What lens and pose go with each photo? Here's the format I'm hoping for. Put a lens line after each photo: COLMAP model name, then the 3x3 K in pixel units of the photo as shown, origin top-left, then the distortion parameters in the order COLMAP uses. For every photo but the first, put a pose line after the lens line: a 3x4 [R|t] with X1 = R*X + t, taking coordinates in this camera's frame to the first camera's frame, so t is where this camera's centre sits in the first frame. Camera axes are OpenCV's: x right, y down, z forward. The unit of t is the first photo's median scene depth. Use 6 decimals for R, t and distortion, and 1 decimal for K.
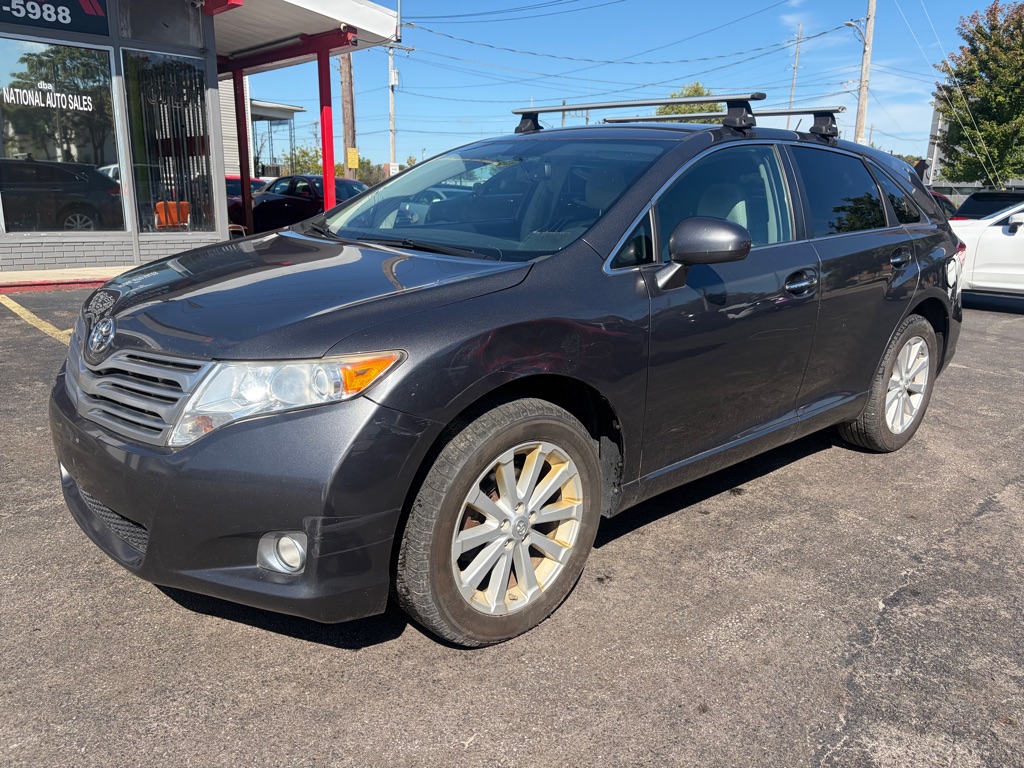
lens RADIAL K [[764.6, 0, 514.8], [0, 764.6, 387.3], [0, 0, 1]] dist [0.063979, -0.066832]
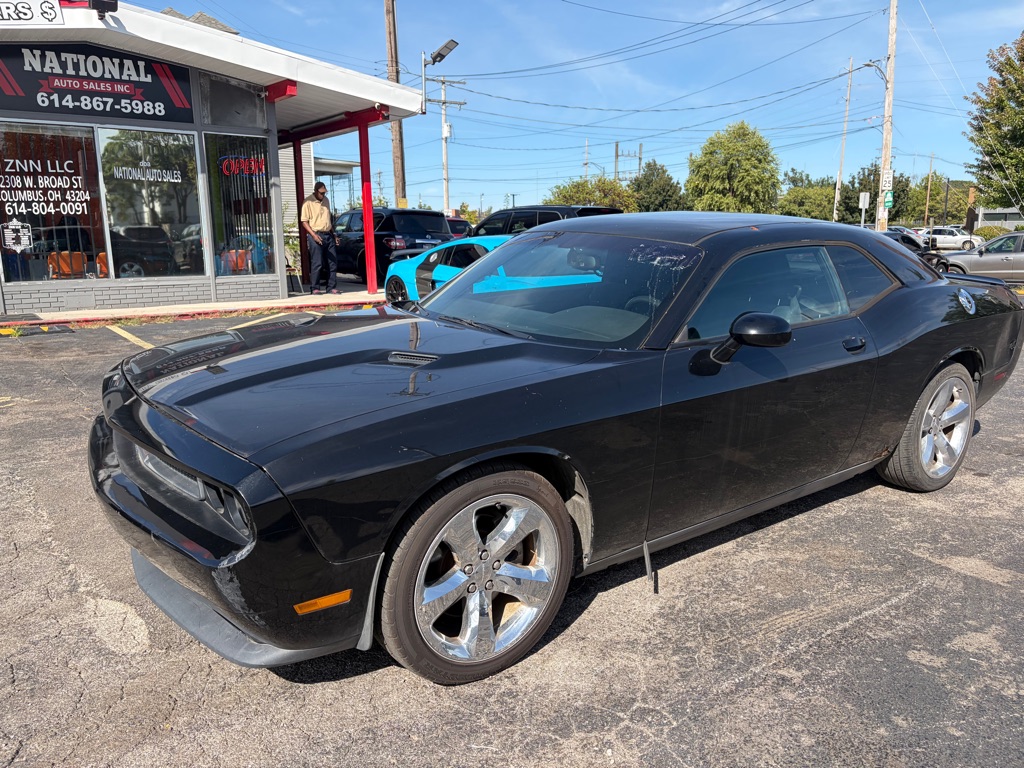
lens RADIAL K [[764.6, 0, 509.2], [0, 764.6, 387.9], [0, 0, 1]] dist [0.063979, -0.066832]
pose [[0.996074, -0.013341, -0.087518, 0.096120], [0.009074, 0.998759, -0.048975, 0.046588], [0.088063, 0.047989, 0.994958, -0.193556]]
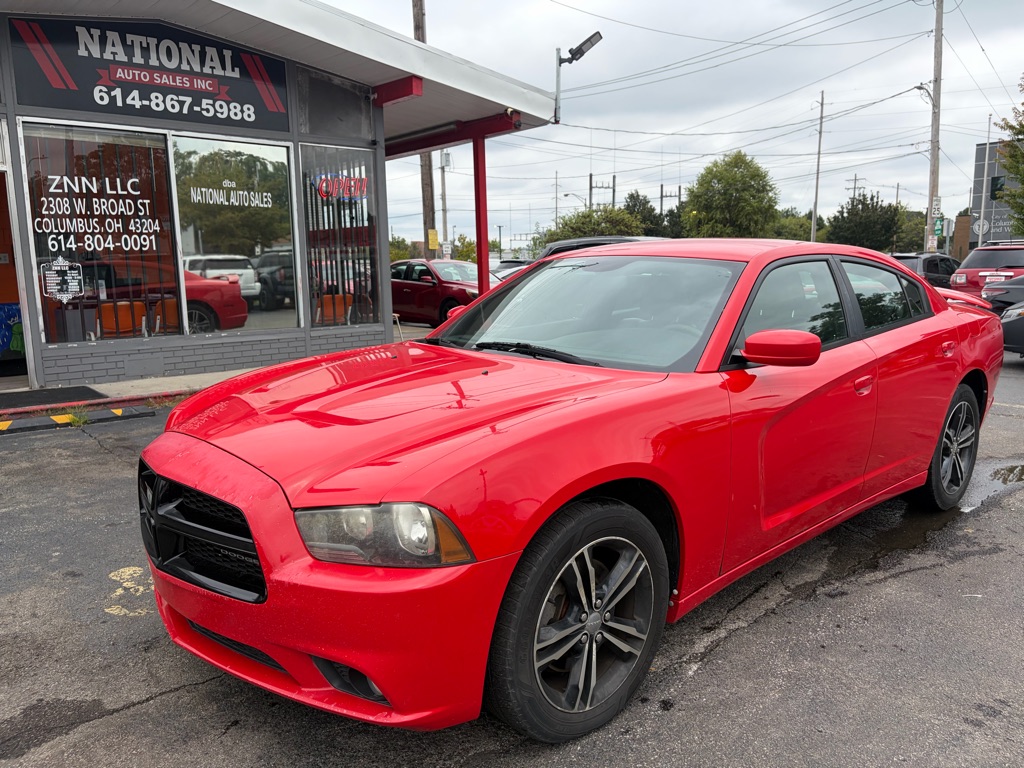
lens RADIAL K [[763.7, 0, 519.7], [0, 763.7, 382.1], [0, 0, 1]] dist [0.068377, -0.074712]
pose [[0.998981, -0.036708, -0.026260, -0.214867], [0.034084, 0.994968, -0.094213, -0.035534], [0.029587, 0.093222, 0.995206, 0.065776]]
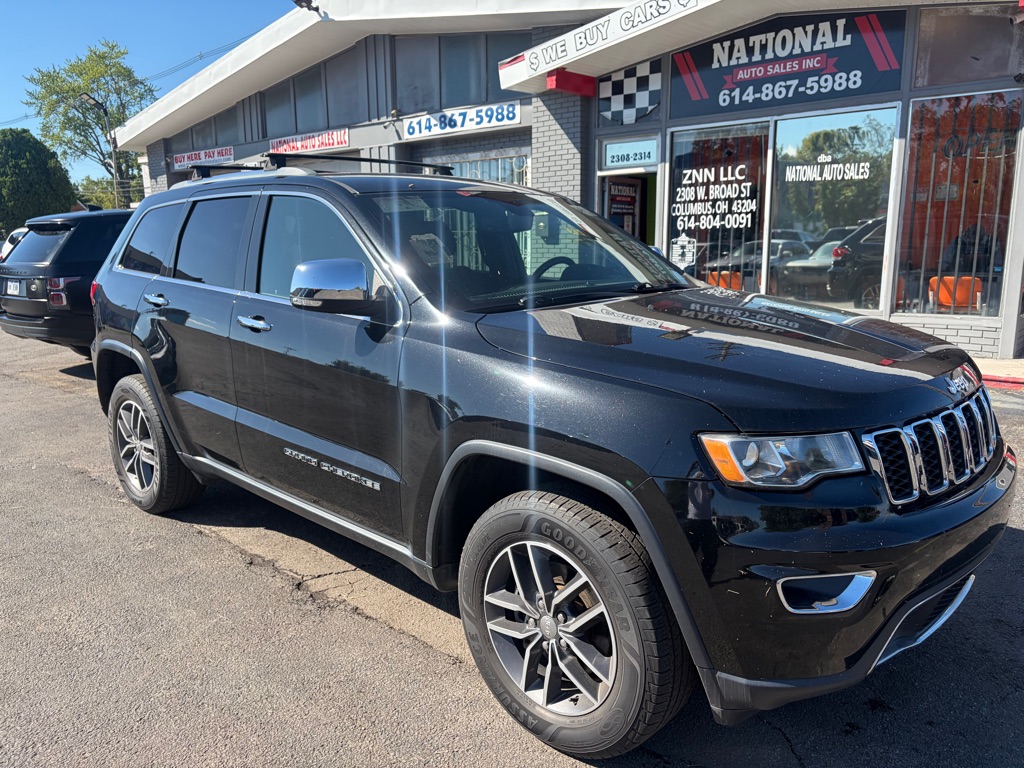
lens RADIAL K [[763.7, 0, 516.0], [0, 763.7, 384.4], [0, 0, 1]] dist [0.068377, -0.074712]
pose [[0.130518, 0.157129, -0.978915, 0.321220], [-0.234022, 0.964344, 0.123588, -0.138400], [0.963431, 0.212957, 0.162636, 0.506922]]
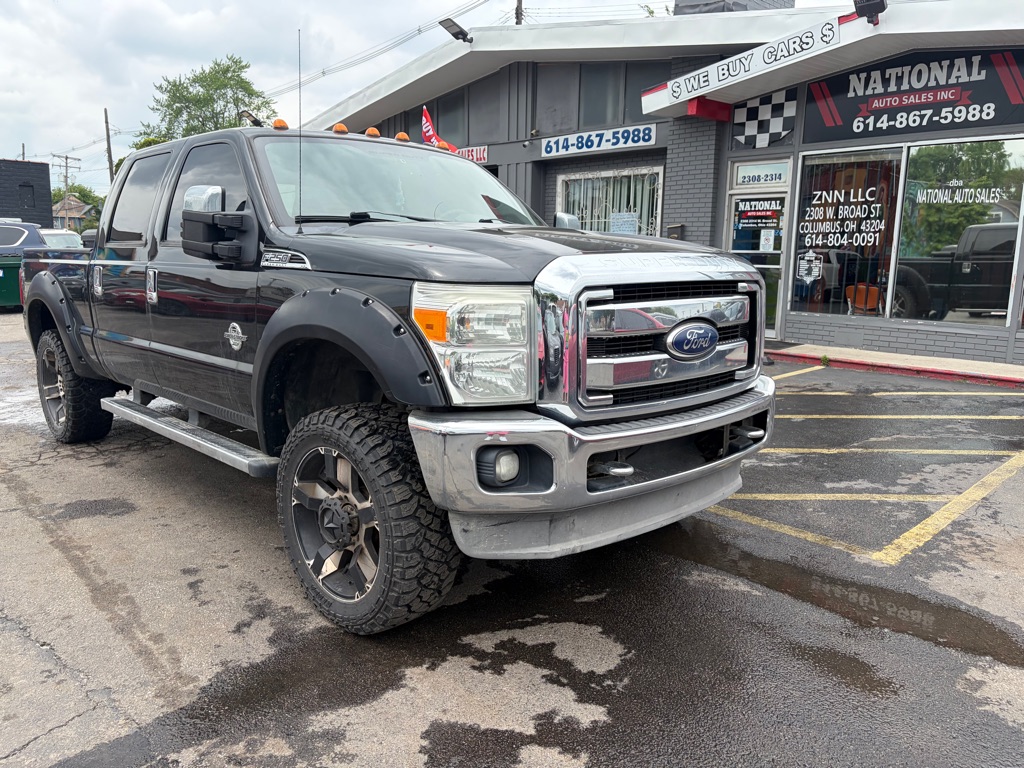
lens RADIAL K [[763.7, 0, 515.9], [0, 763.7, 391.4], [0, 0, 1]] dist [0.068377, -0.074712]
pose [[0.023729, 0.157386, -0.987252, 0.428451], [-0.262510, 0.953858, 0.145753, -0.114626], [0.964637, 0.255705, 0.063949, 0.418037]]
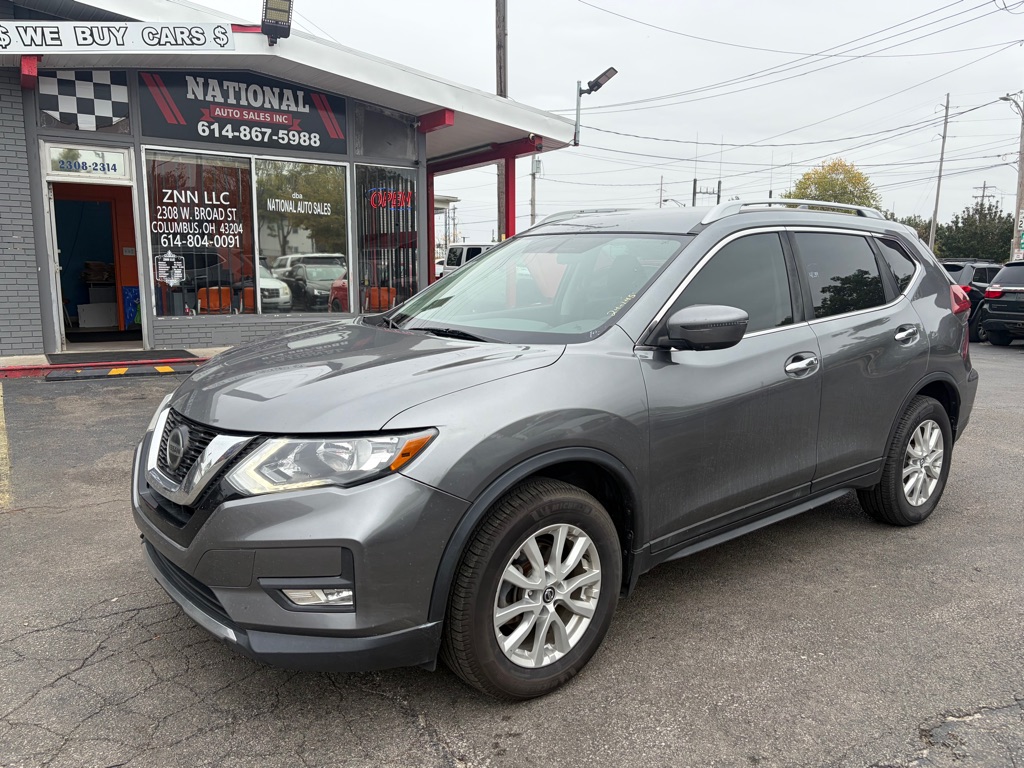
lens RADIAL K [[763.7, 0, 506.7], [0, 763.7, 387.3], [0, 0, 1]] dist [0.068377, -0.074712]
pose [[0.985564, 0.010962, -0.168946, -0.065363], [-0.026984, 0.995316, -0.092832, 0.016943], [0.167137, 0.096051, 0.981244, -0.110390]]
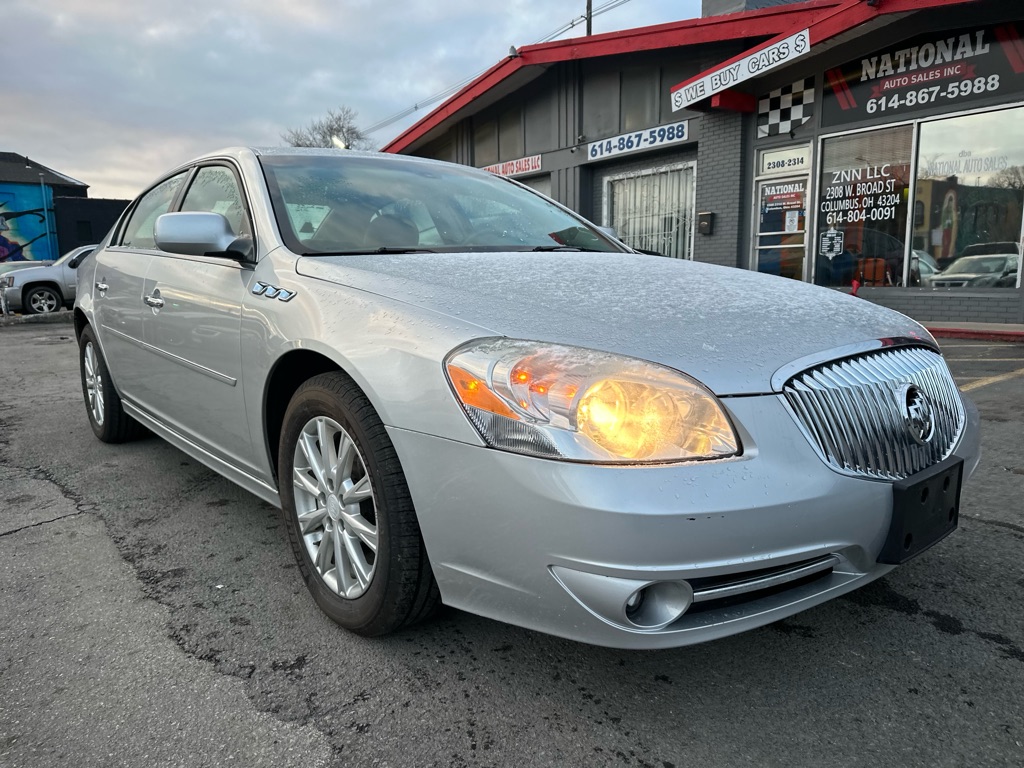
lens RADIAL K [[710.9, 0, 524.6], [0, 710.9, 399.3], [0, 0, 1]] dist [0.002780, -0.016360]
pose [[-0.085669, 0.145974, -0.985572, 0.455977], [-0.235840, 0.958125, 0.162409, -0.071827], [0.968008, 0.246351, -0.047655, 0.511746]]
